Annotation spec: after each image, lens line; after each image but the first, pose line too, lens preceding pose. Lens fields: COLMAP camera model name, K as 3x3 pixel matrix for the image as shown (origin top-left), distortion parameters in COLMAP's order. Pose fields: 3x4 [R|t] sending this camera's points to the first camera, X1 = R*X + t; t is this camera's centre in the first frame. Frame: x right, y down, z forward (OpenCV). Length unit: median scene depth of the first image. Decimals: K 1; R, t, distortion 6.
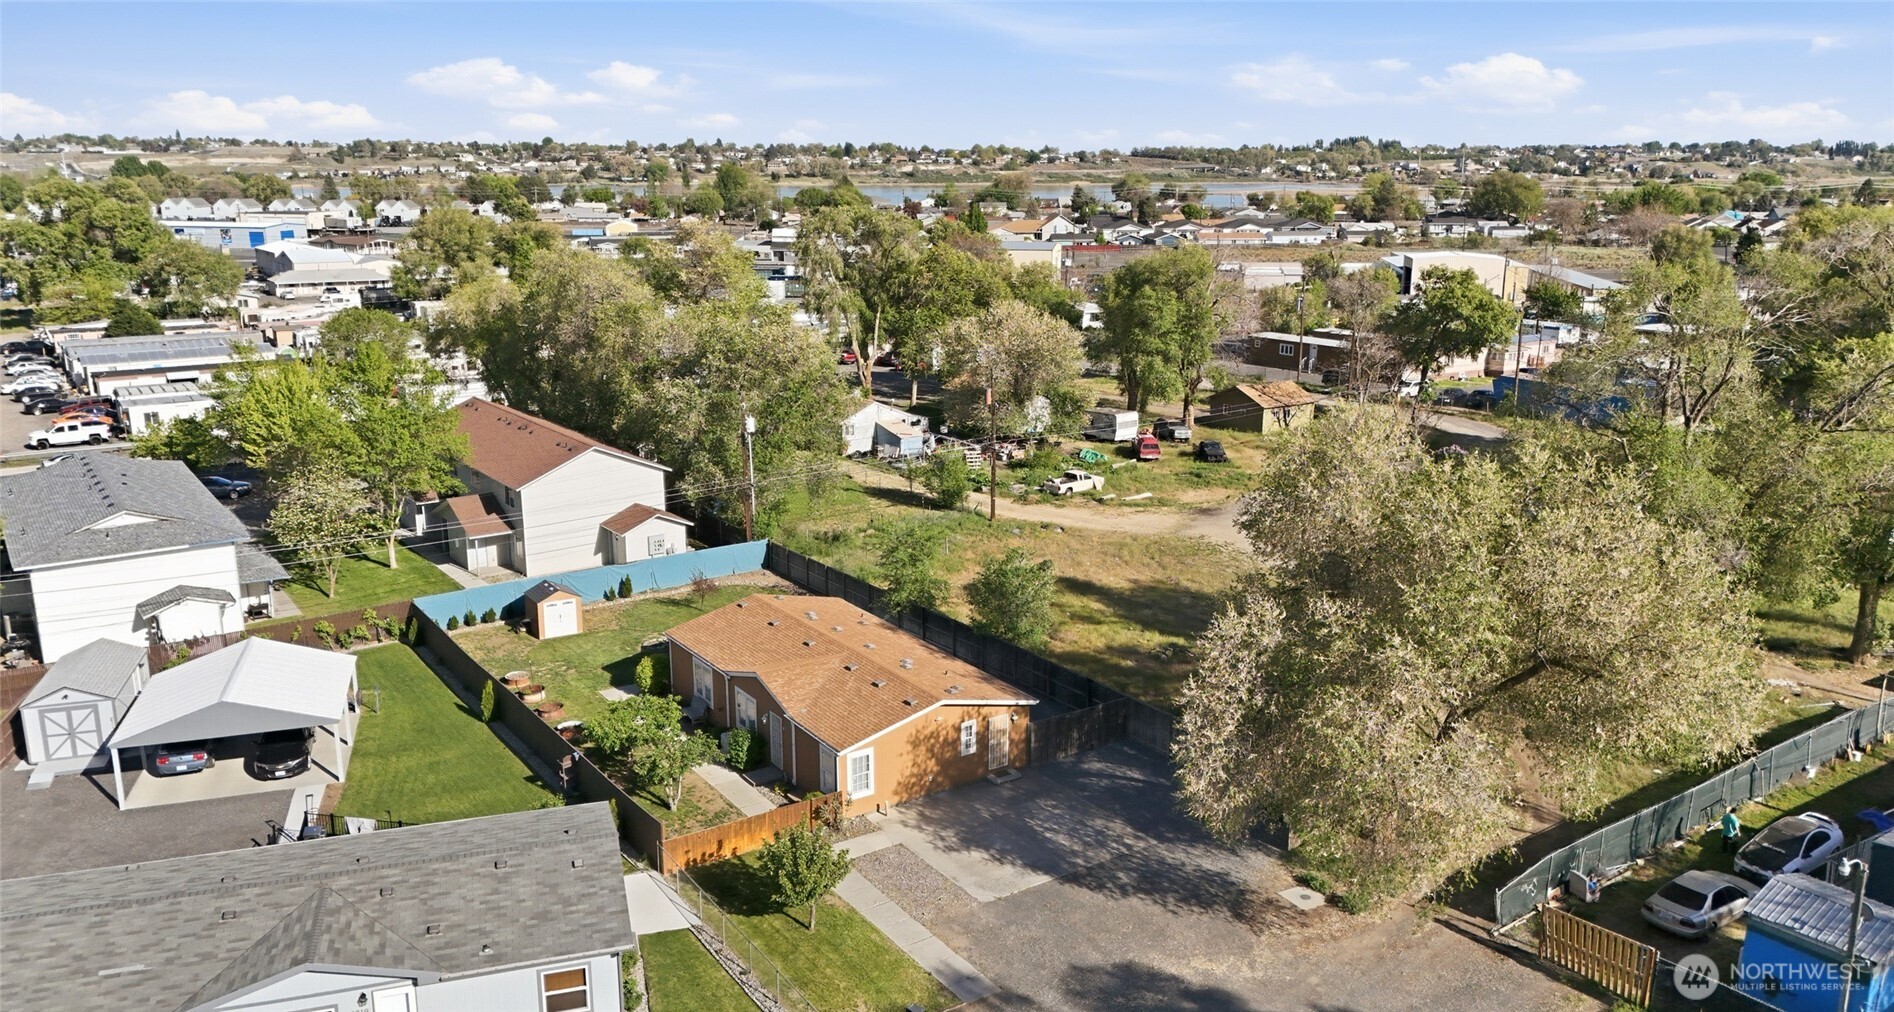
lens RADIAL K [[1370.9, 0, 1036.0], [0, 1370.9, 501.5], [0, 0, 1]] dist [0.118621, -0.001360]
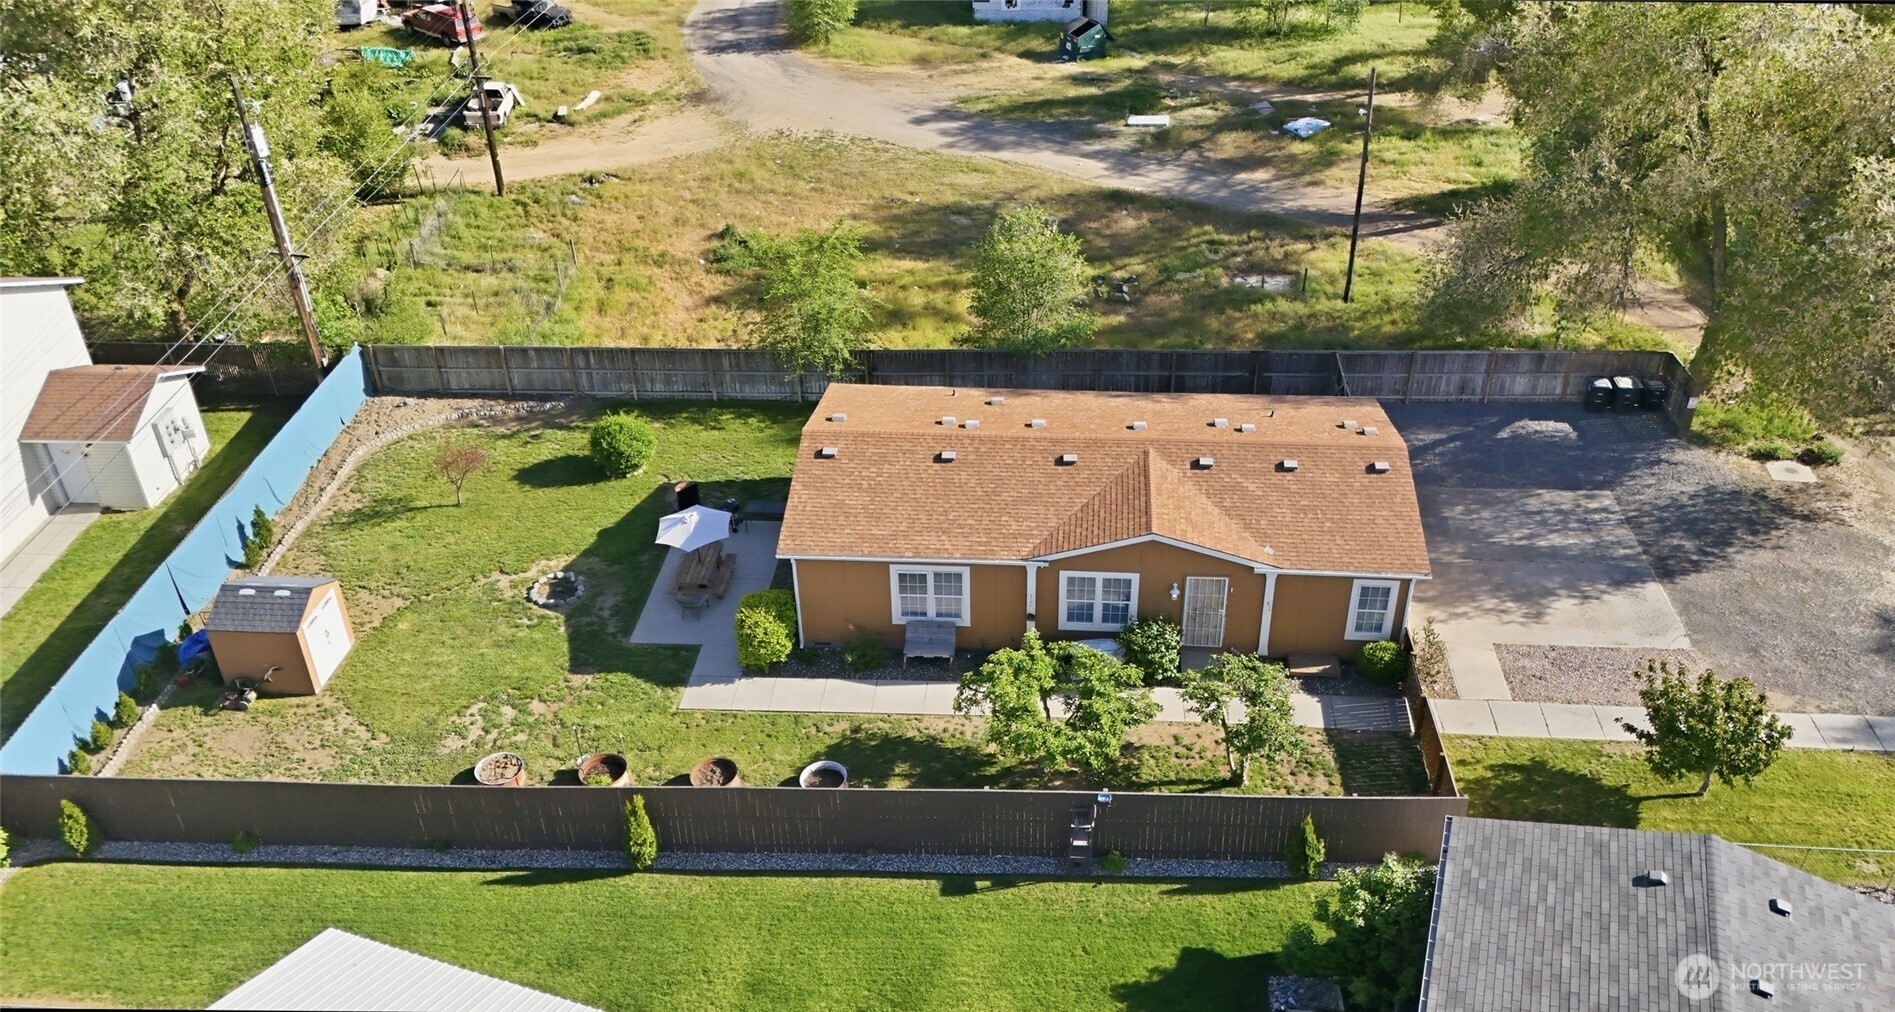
lens RADIAL K [[1459.6, 0, 1009.7], [0, 1459.6, 505.8], [0, 0, 1]] dist [0.013891, -0.001369]
pose [[0.629719, -0.425847, 0.649699, -0.658031], [0.184482, 0.894407, 0.407433, -0.155155], [-0.754599, -0.136711, 0.641786, 0.662333]]
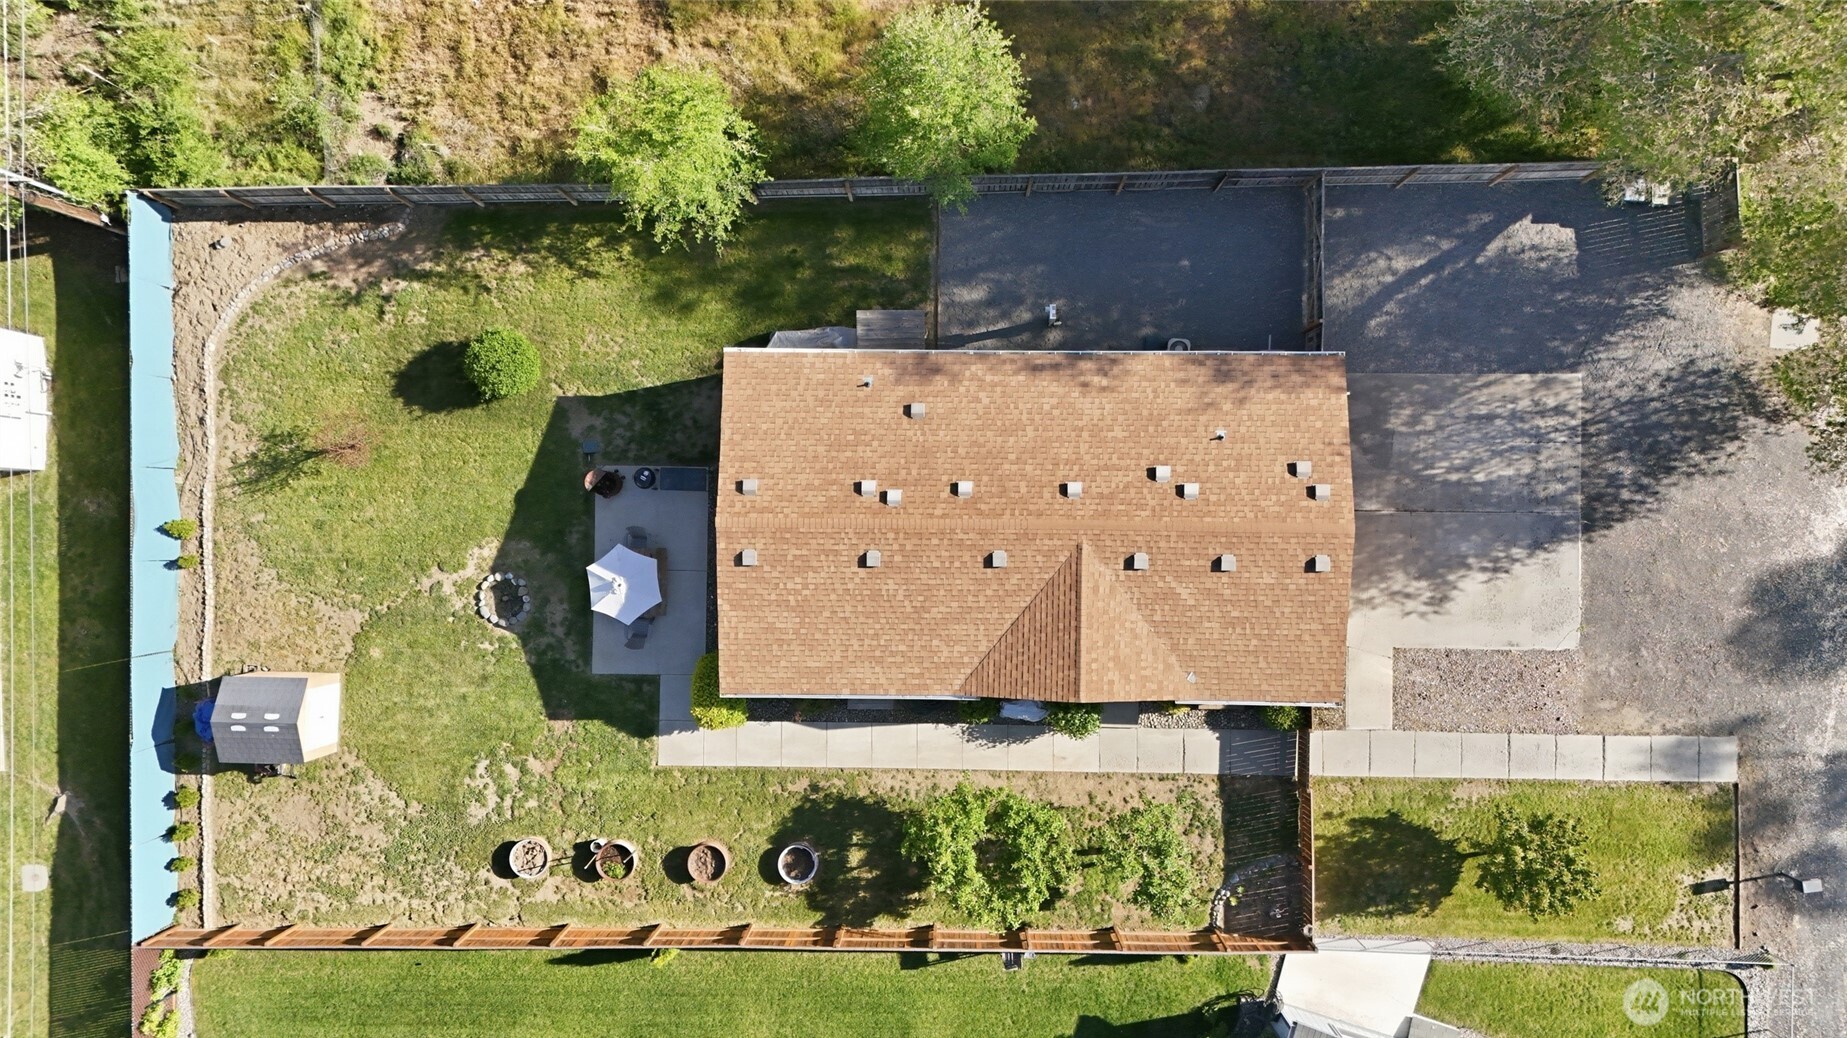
lens RADIAL K [[1314.3, 0, 923.5], [0, 1314.3, 519.0], [0, 0, 1]] dist [0.003625, 0.001764]
pose [[0.596551, -0.802462, 0.013462, -0.187747], [0.208756, 0.171342, 0.962841, -0.480560], [-0.774950, -0.571573, 0.269733, 0.968396]]
